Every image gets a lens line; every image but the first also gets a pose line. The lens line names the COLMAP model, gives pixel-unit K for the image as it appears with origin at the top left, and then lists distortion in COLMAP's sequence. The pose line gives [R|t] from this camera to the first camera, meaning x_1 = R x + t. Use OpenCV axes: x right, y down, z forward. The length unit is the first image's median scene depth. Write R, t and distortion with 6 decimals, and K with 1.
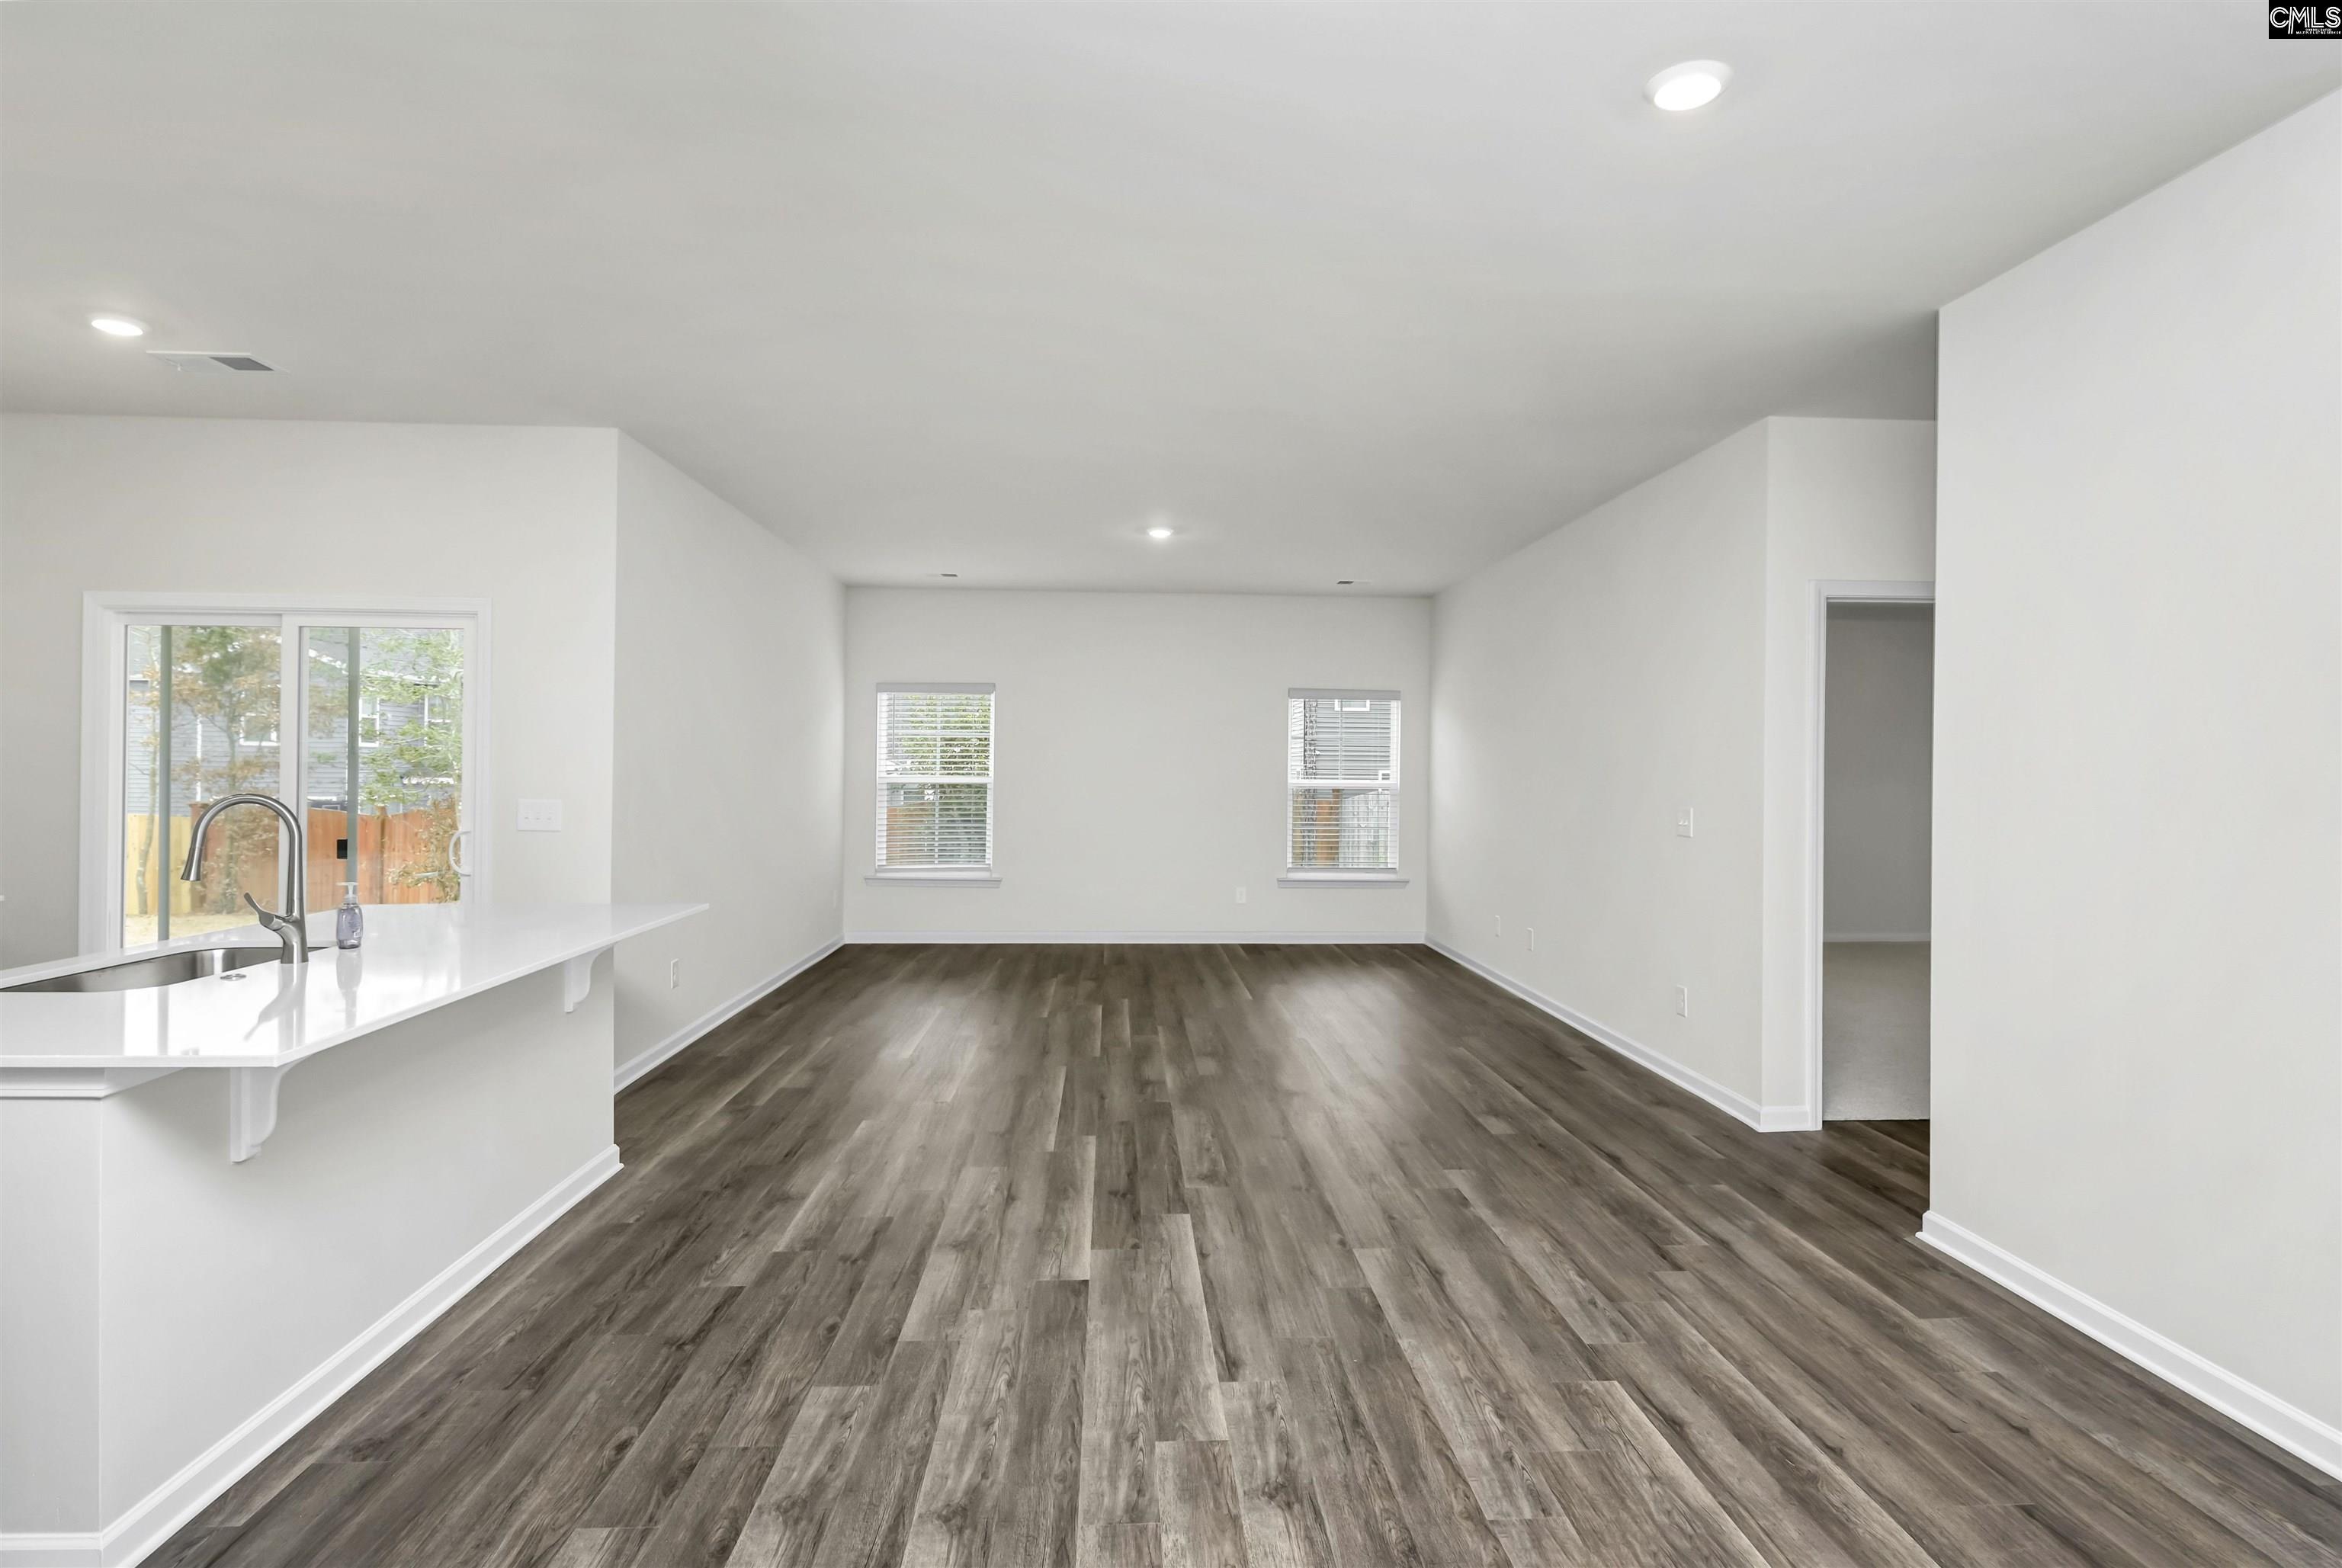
lens RADIAL K [[1211.2, 0, 1196.8], [0, 1211.2, 770.1], [0, 0, 1]] dist [0.005852, -0.009883]
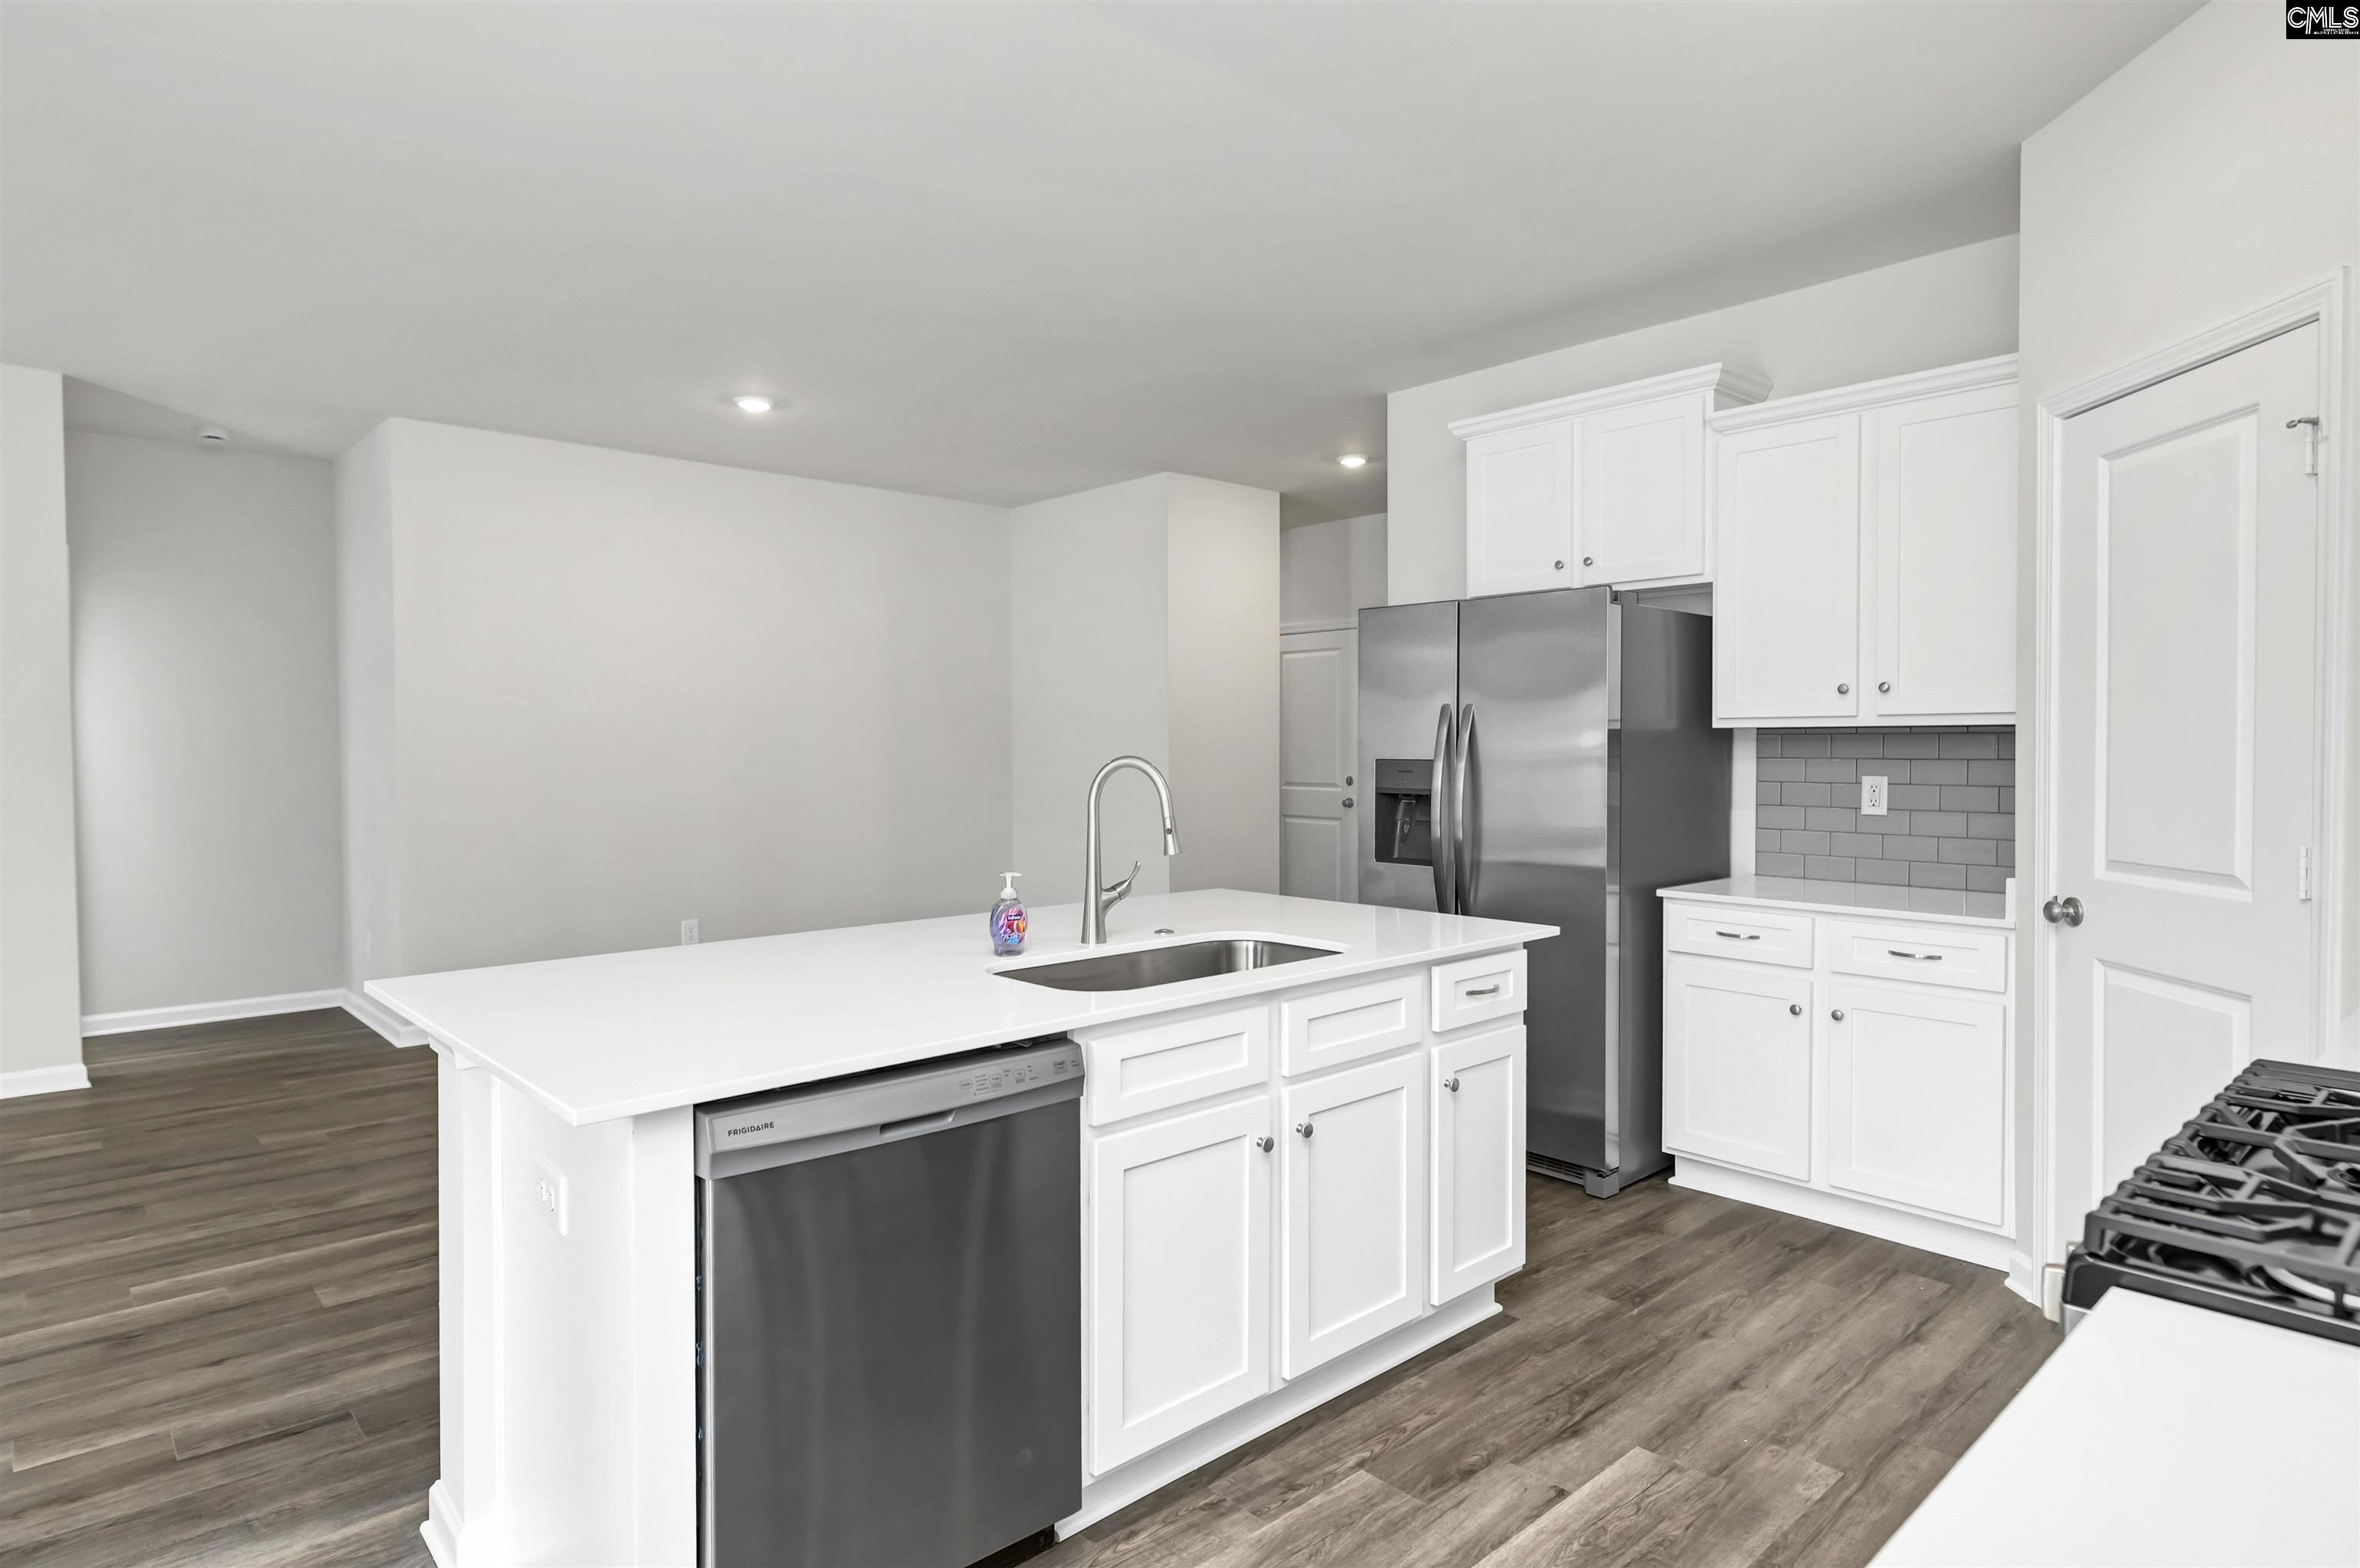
lens RADIAL K [[1301.4, 0, 1148.2], [0, 1301.4, 775.6], [0, 0, 1]] dist [0.003979, -0.006170]
pose [[-0.604934, -0.025267, 0.795874, -1.279311], [-0.001184, 0.999524, 0.030832, 0.003139], [-0.796274, 0.017710, -0.604676, 1.294241]]
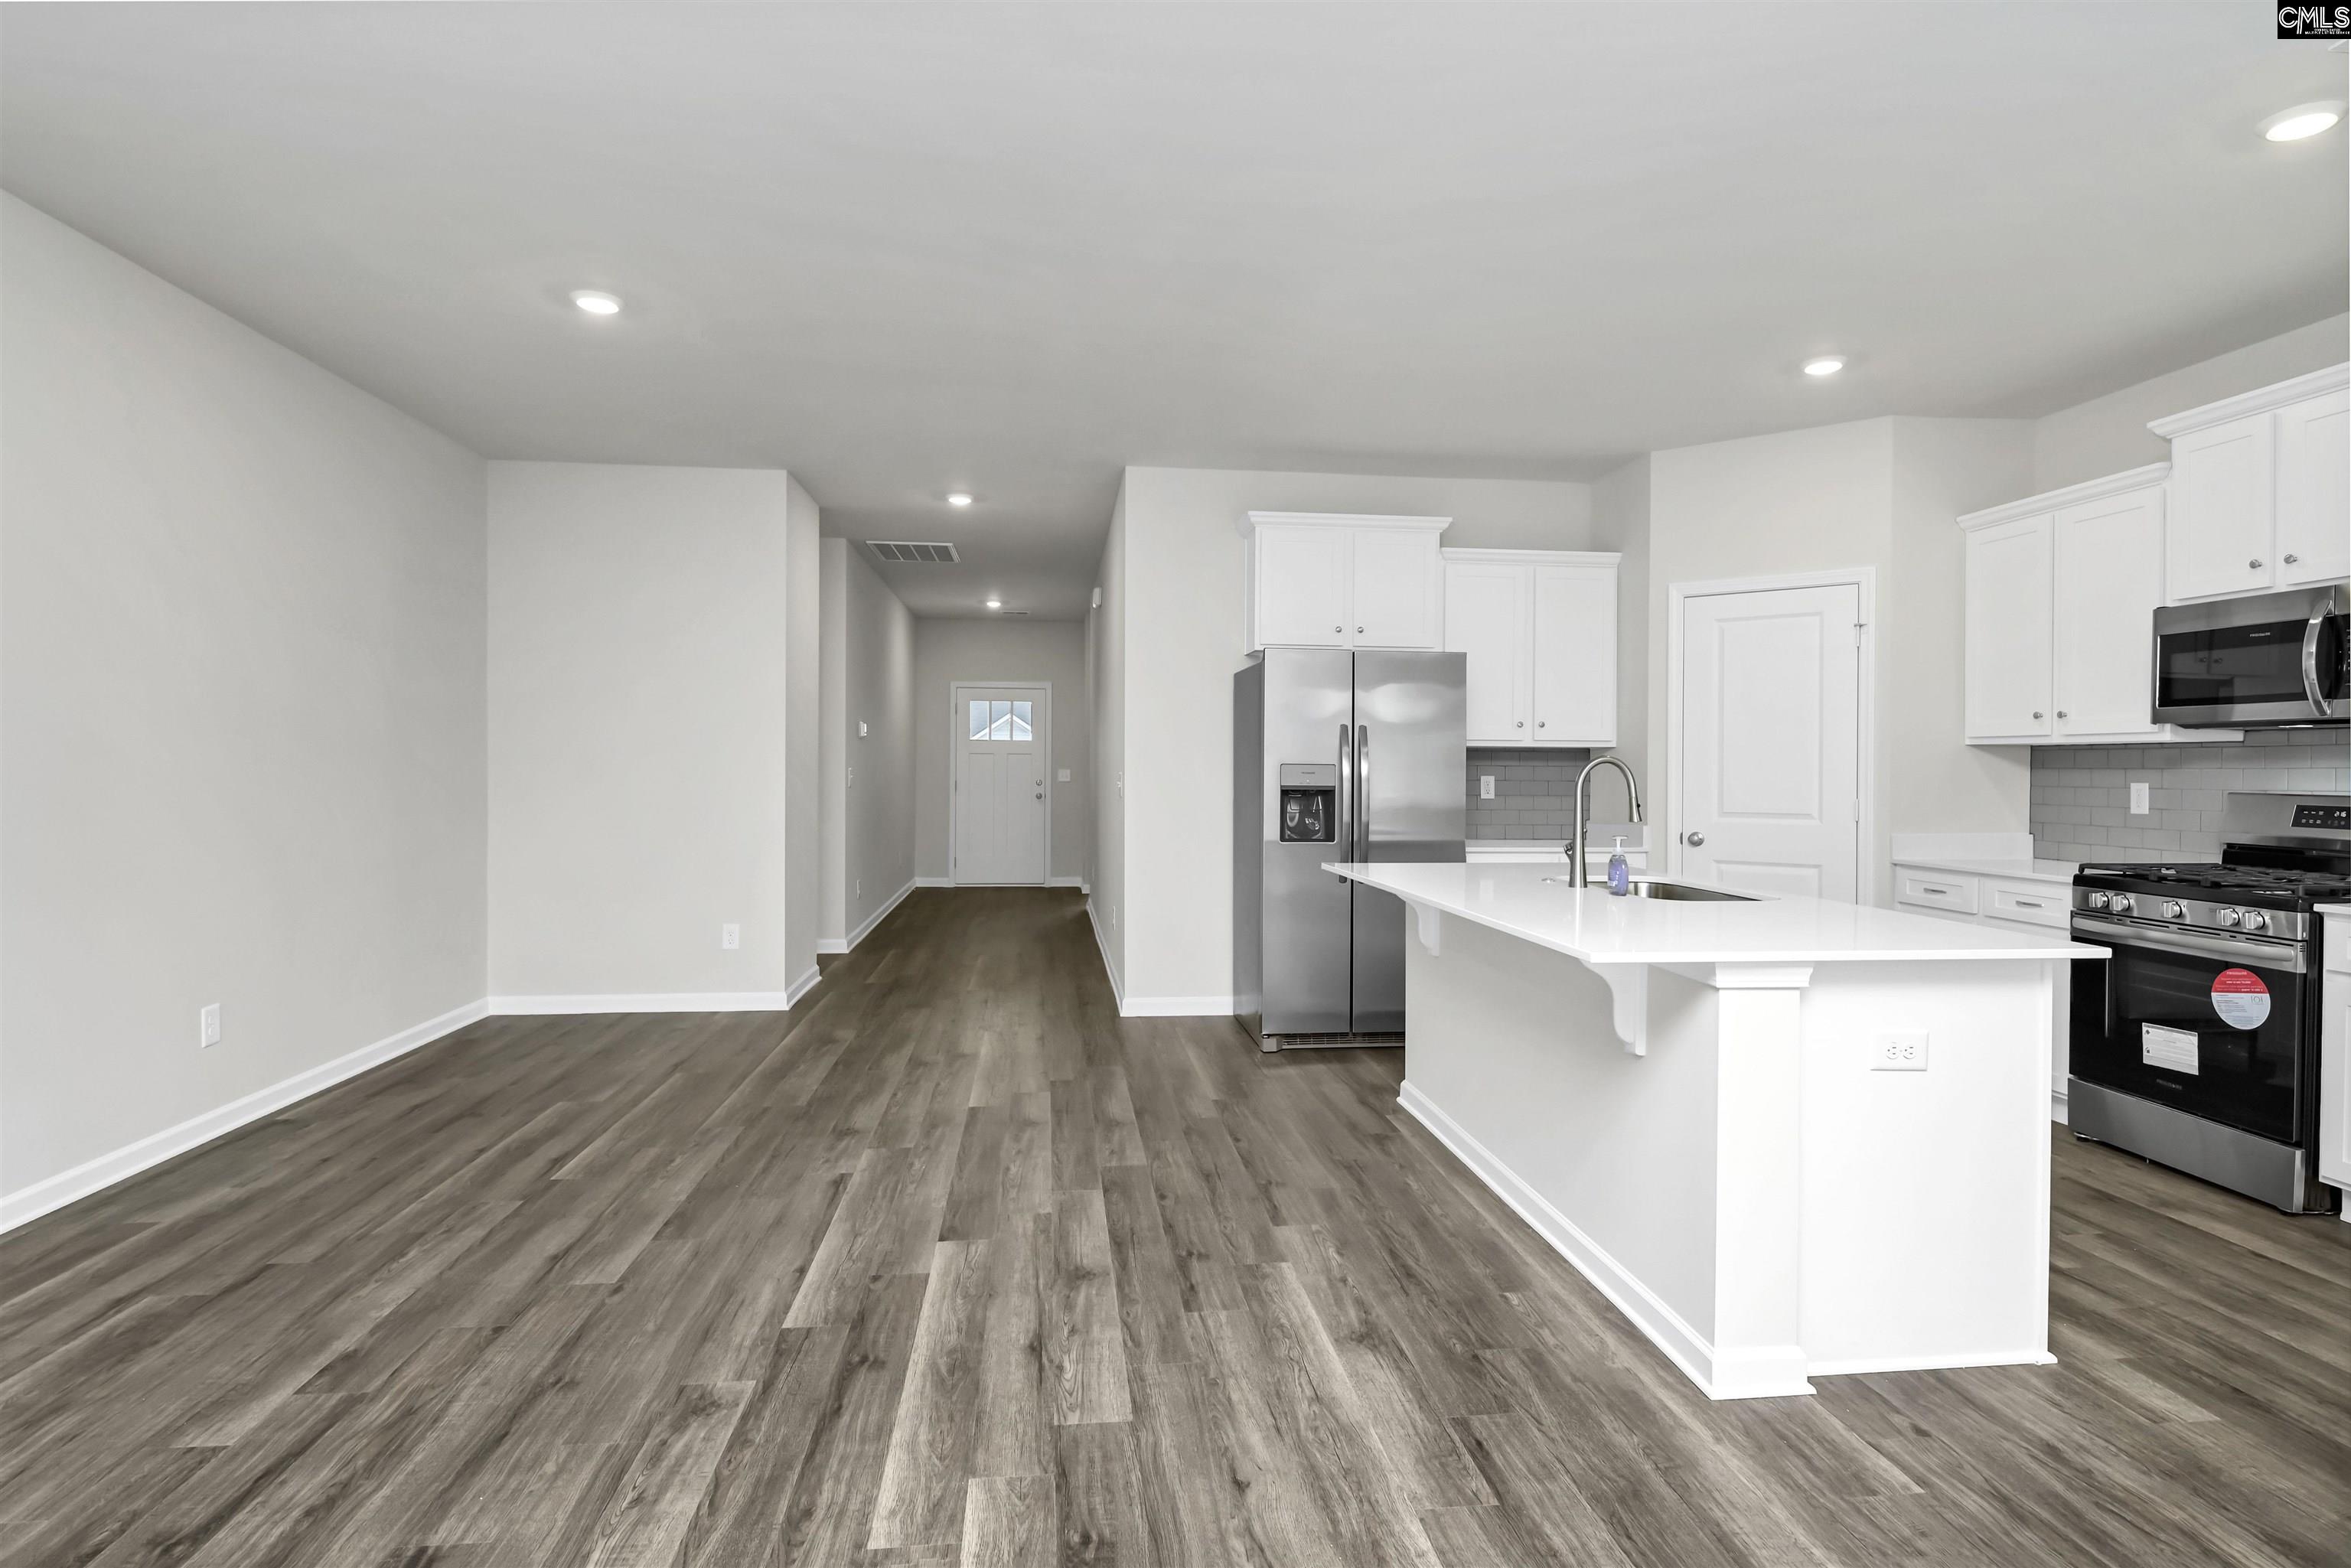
lens RADIAL K [[1215.9, 0, 1178.6], [0, 1215.9, 772.1], [0, 0, 1]] dist [0.005852, -0.009883]
pose [[-0.999094, -0.016198, -0.039355, -0.226386], [-0.016398, 0.999854, 0.004748, 0.031965], [0.039273, 0.005389, -0.999214, 1.887078]]
